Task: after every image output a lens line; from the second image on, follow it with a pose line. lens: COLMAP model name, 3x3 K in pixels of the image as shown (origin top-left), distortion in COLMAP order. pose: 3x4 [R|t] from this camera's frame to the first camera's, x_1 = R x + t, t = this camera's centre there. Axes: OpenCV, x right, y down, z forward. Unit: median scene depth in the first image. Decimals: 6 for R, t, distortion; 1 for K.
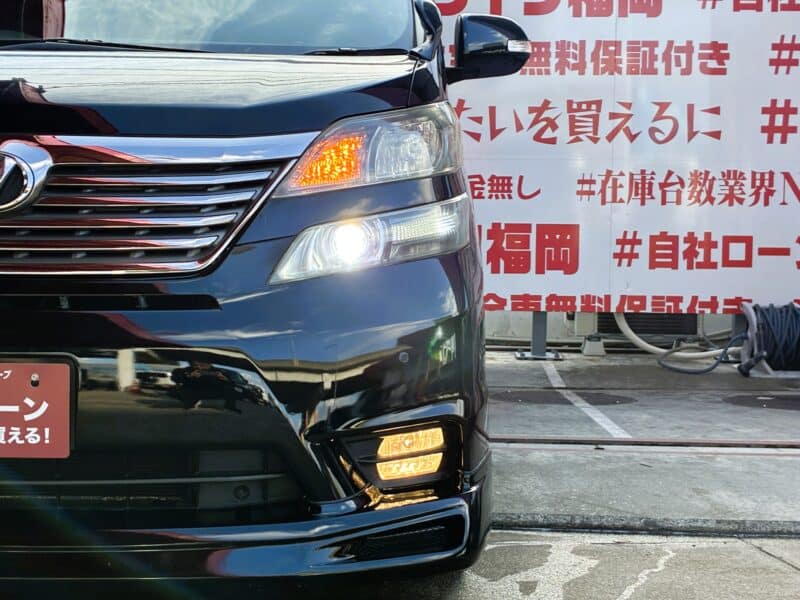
lens RADIAL K [[1441.3, 0, 400.0], [0, 1441.3, 300.0], [0, 0, 1]] dist [0.042736, -0.426734]
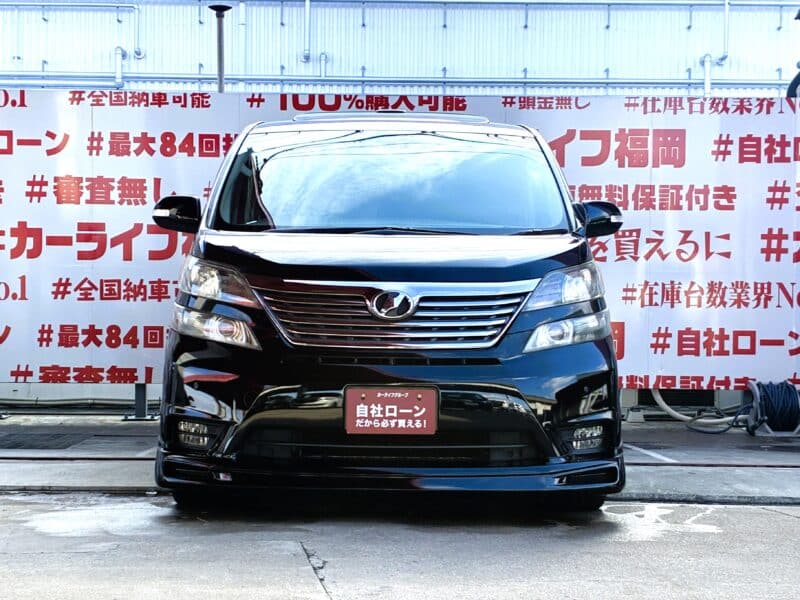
lens RADIAL K [[1454.8, 0, 386.3], [0, 1454.8, 300.6], [0, 0, 1]] dist [0.023010, -0.225132]
pose [[0.999962, -0.000248, -0.008760, -0.083231], [-0.000328, 0.997841, -0.065668, 0.015833], [0.008758, 0.065669, 0.997803, -0.338953]]
